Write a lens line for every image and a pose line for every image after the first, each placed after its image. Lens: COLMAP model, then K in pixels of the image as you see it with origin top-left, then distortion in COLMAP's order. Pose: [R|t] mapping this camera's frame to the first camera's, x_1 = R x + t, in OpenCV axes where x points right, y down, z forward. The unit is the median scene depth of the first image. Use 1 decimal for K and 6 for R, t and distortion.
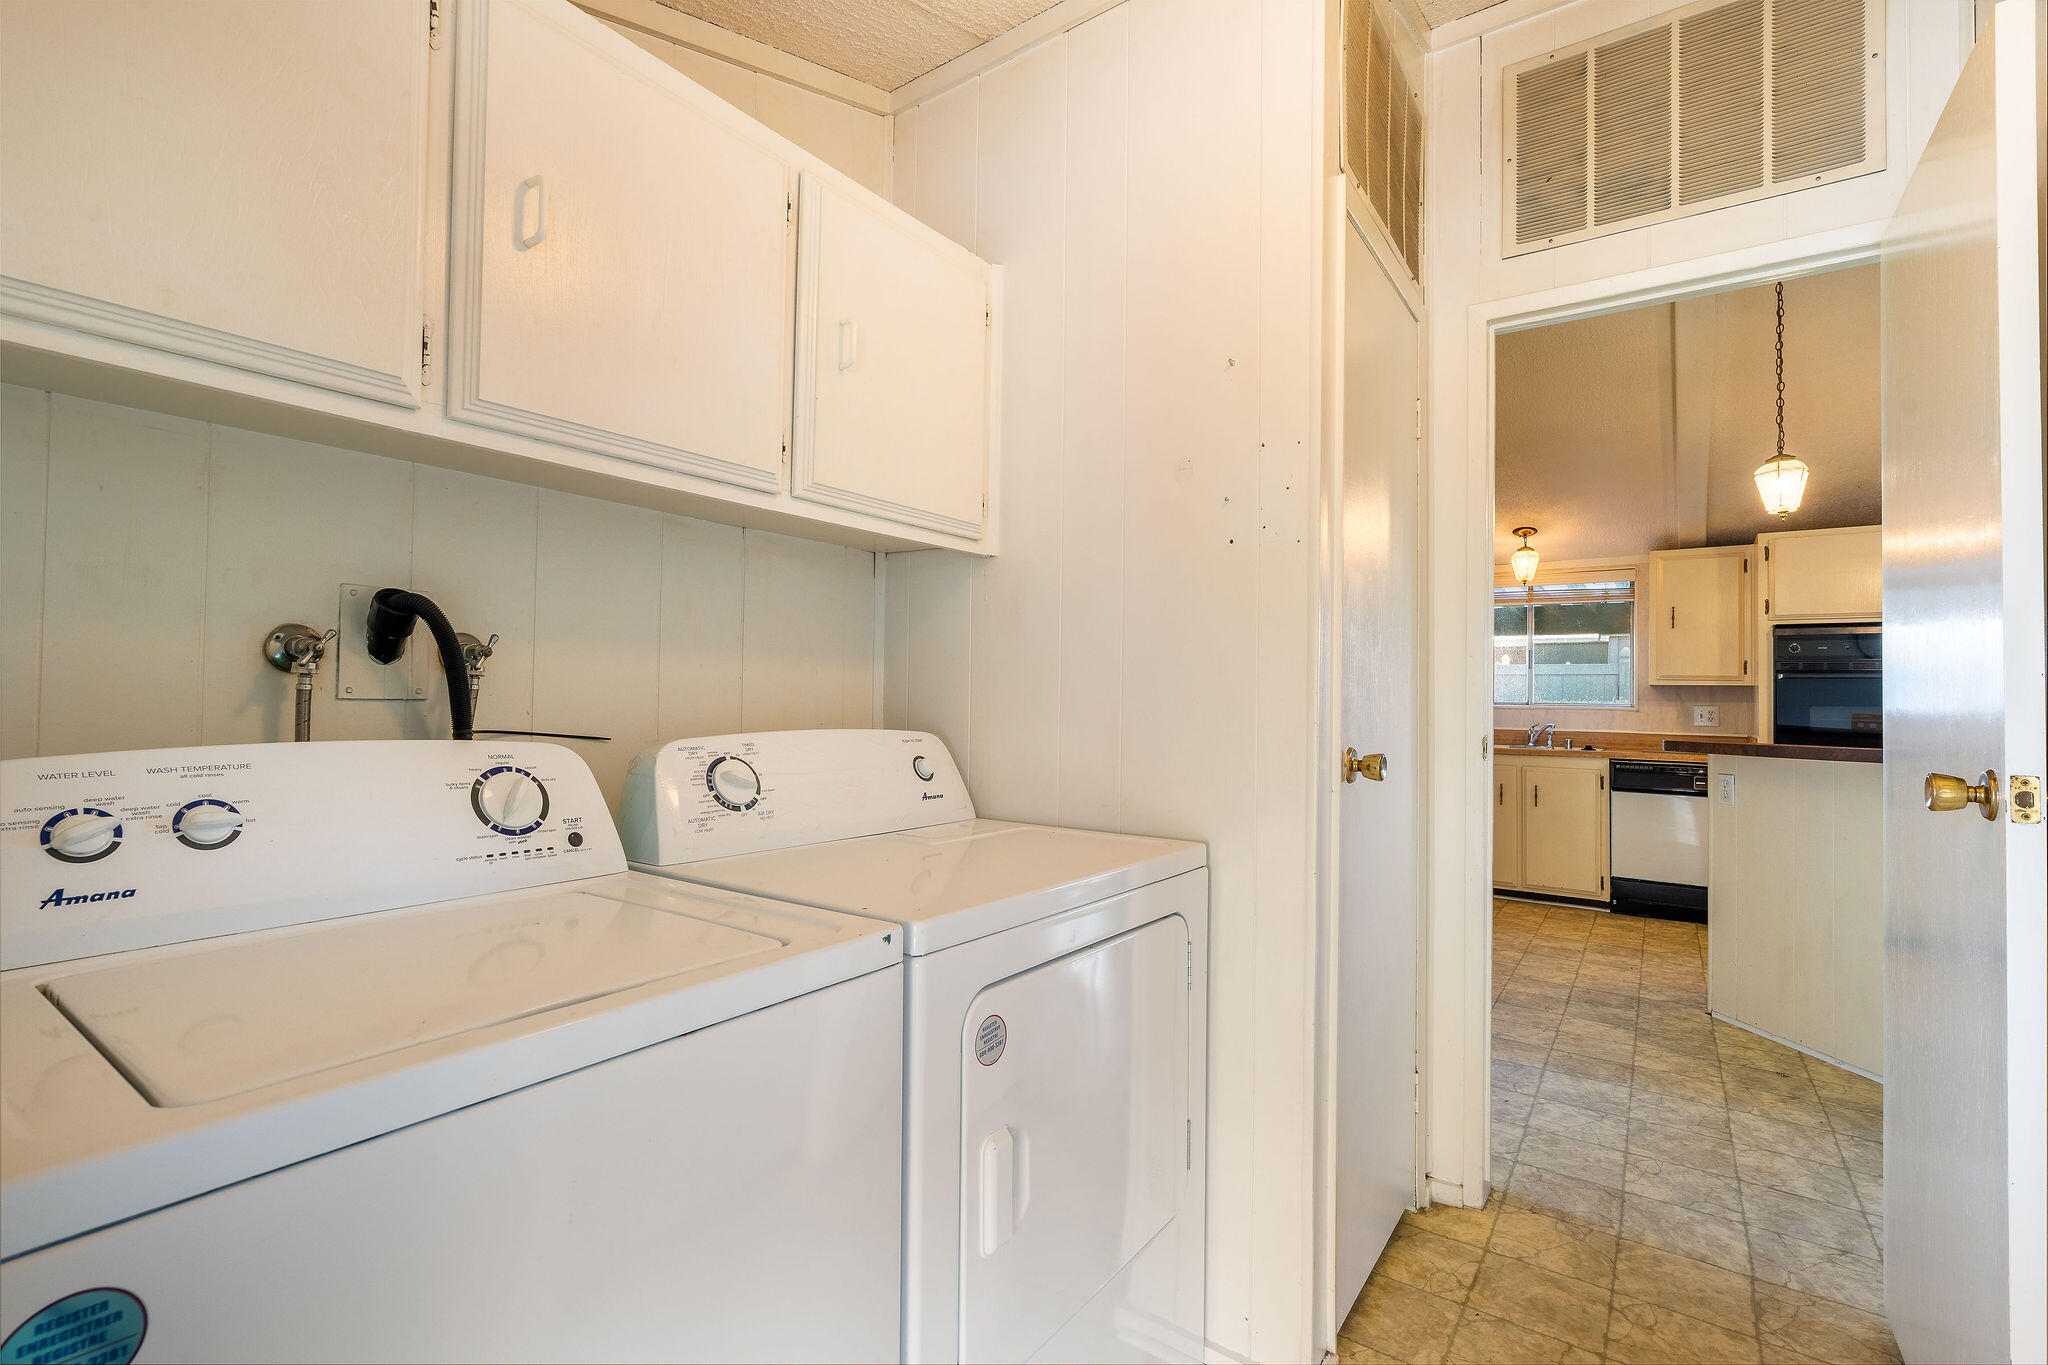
lens RADIAL K [[926.7, 0, 1013.3], [0, 926.7, 670.3], [0, 0, 1]] dist [-0.007491, 0.001733]
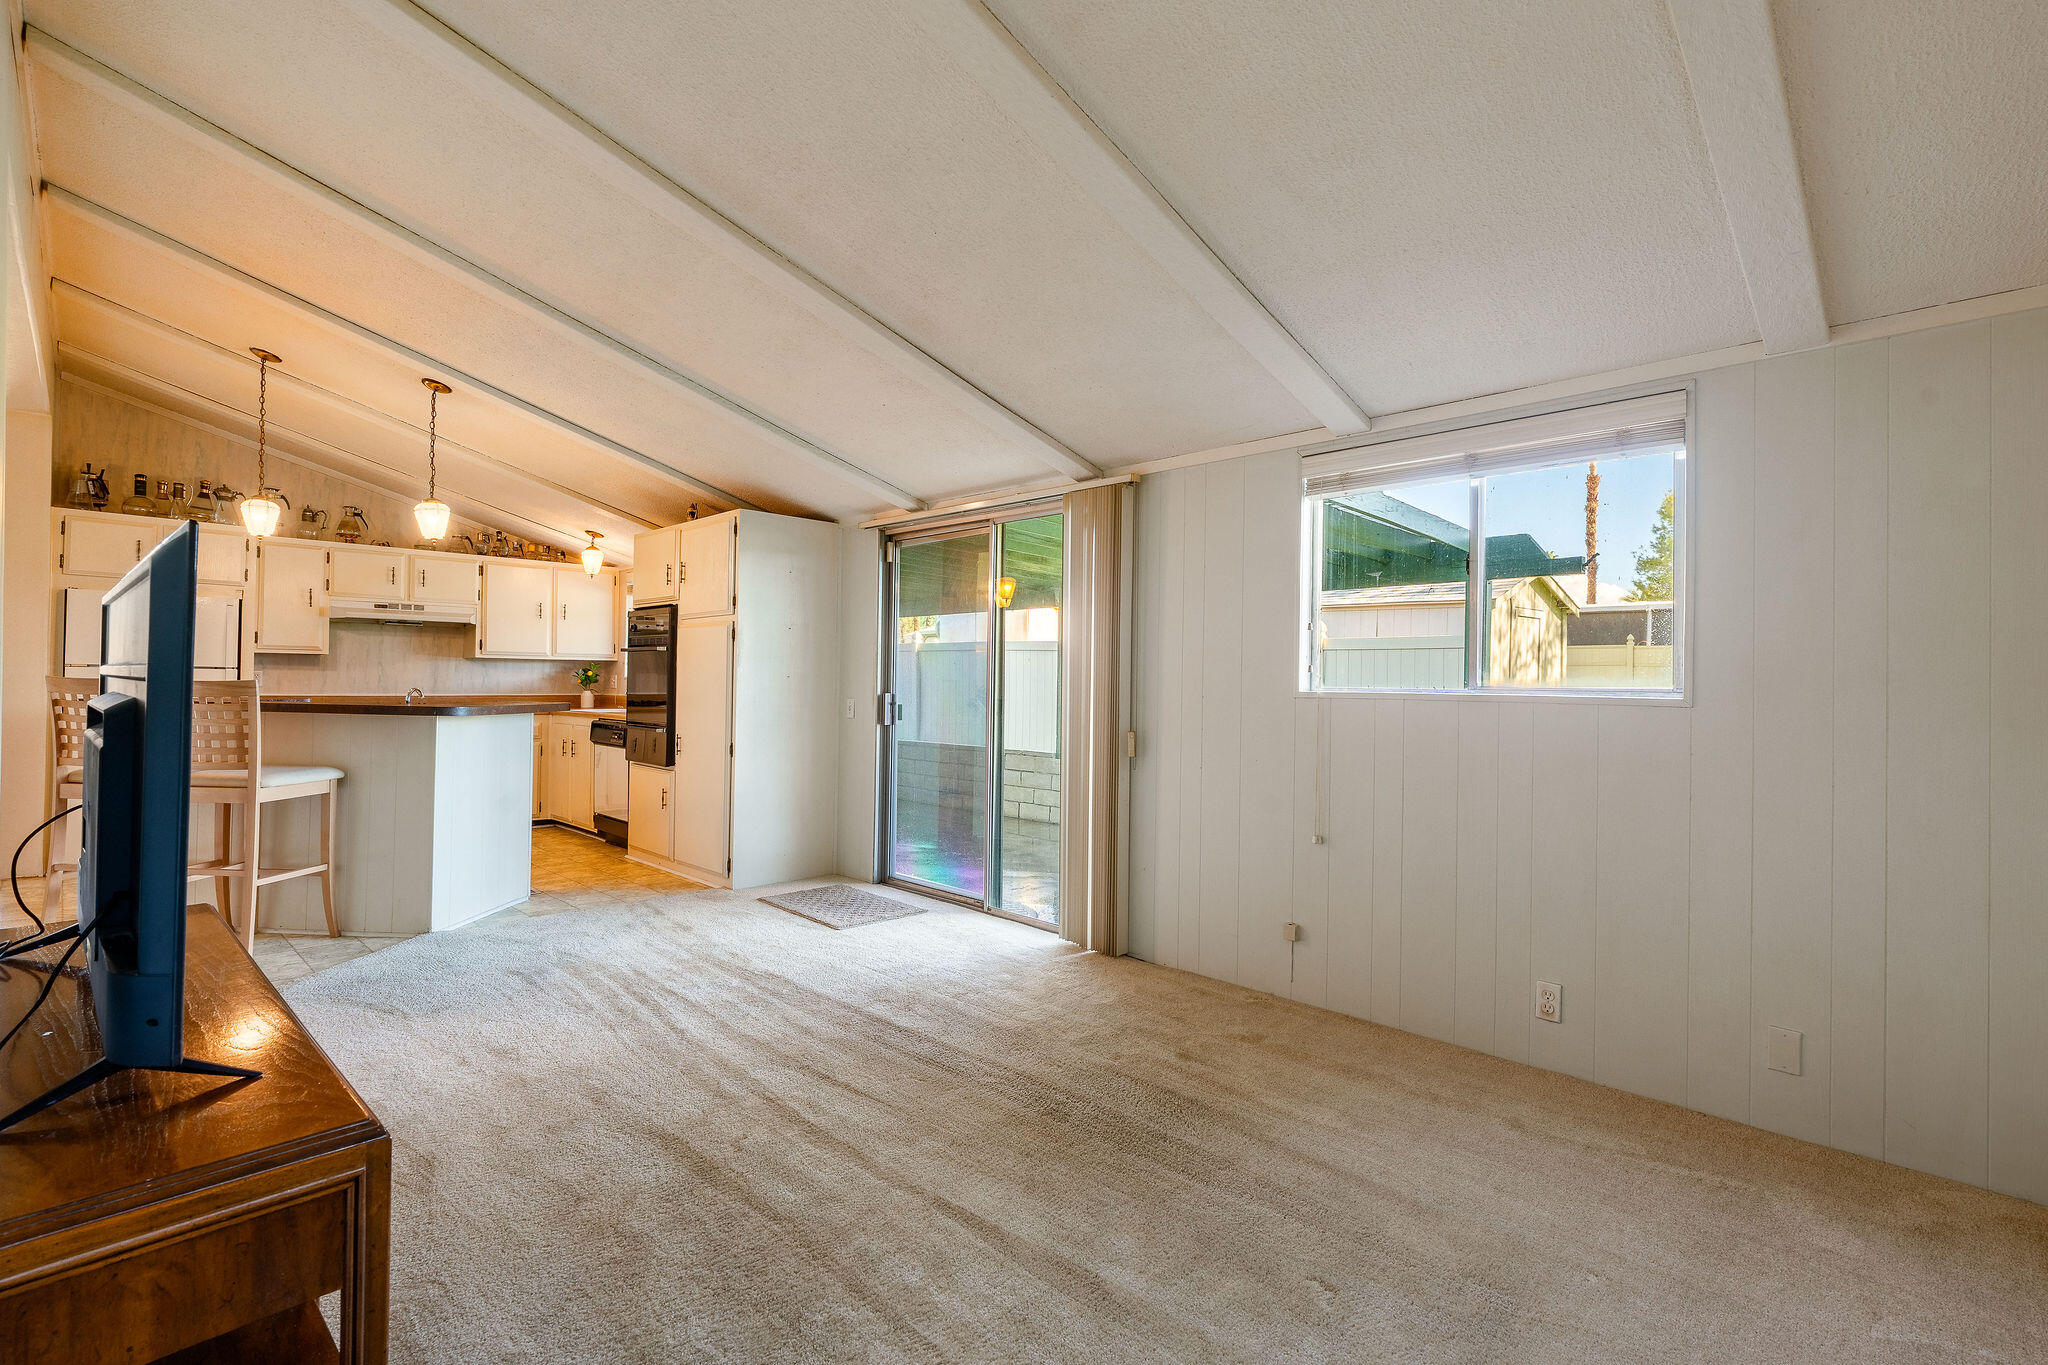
lens RADIAL K [[926.7, 0, 1028.1], [0, 926.7, 669.3], [0, 0, 1]] dist [-0.007491, 0.001733]
pose [[0.988337, -0.011989, -0.151808, 1.398400], [0.014622, 0.999761, 0.016239, 0.019088], [0.151577, -0.018270, 0.988277, -0.137380]]
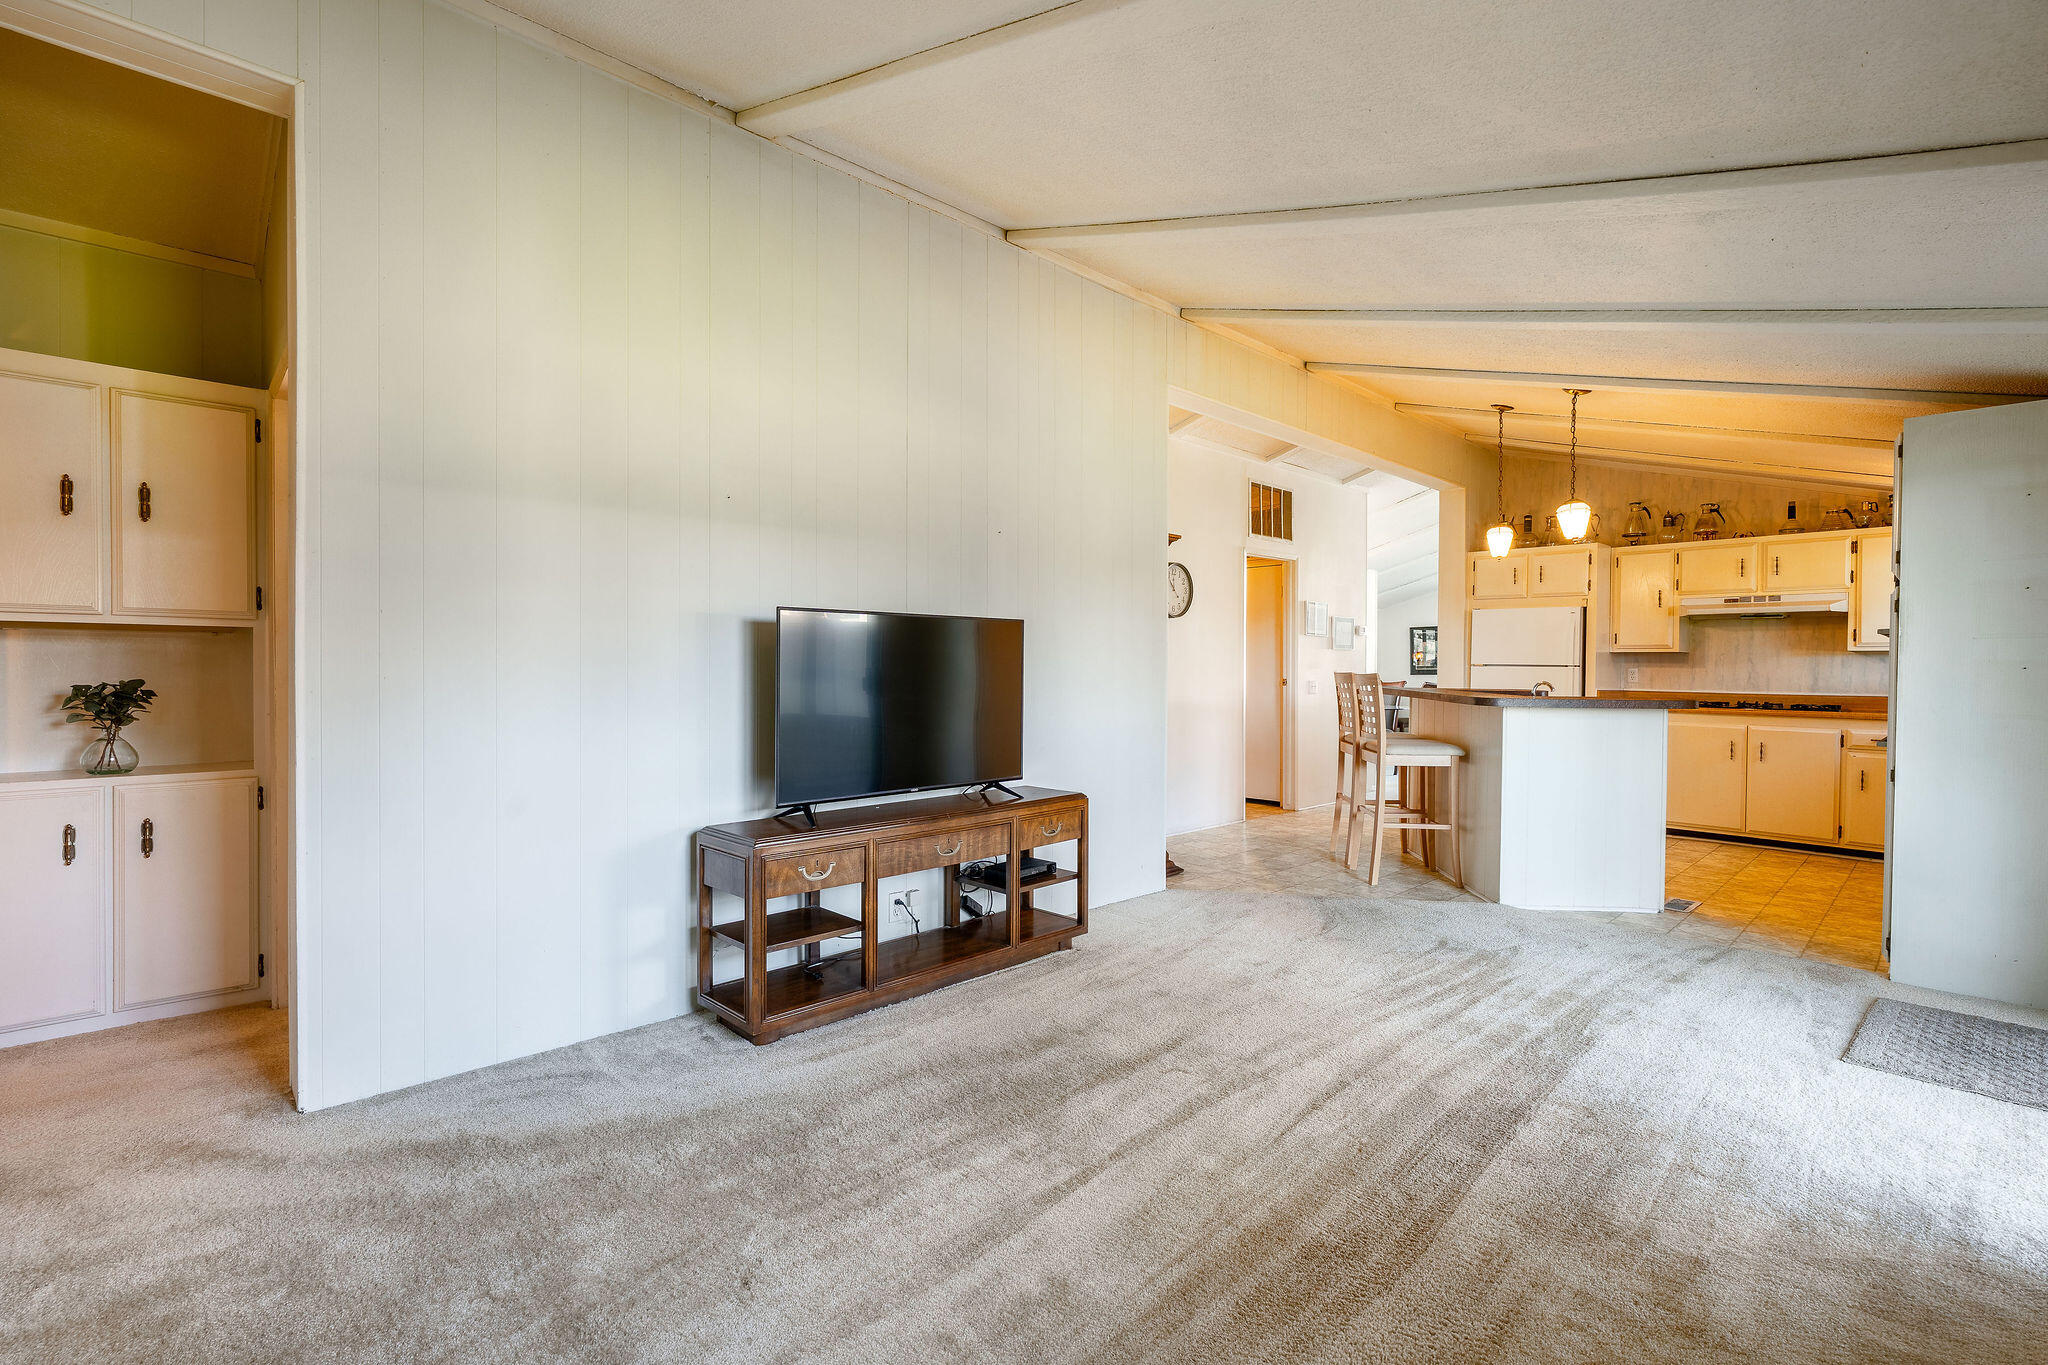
lens RADIAL K [[926.7, 0, 1031.3], [0, 926.7, 667.7], [0, 0, 1]] dist [-0.007491, 0.001733]
pose [[-0.174928, -0.021197, -0.984353, 1.695745], [0.020577, 0.999471, -0.025179, 0.040642], [0.984366, -0.024659, -0.174399, 0.273900]]
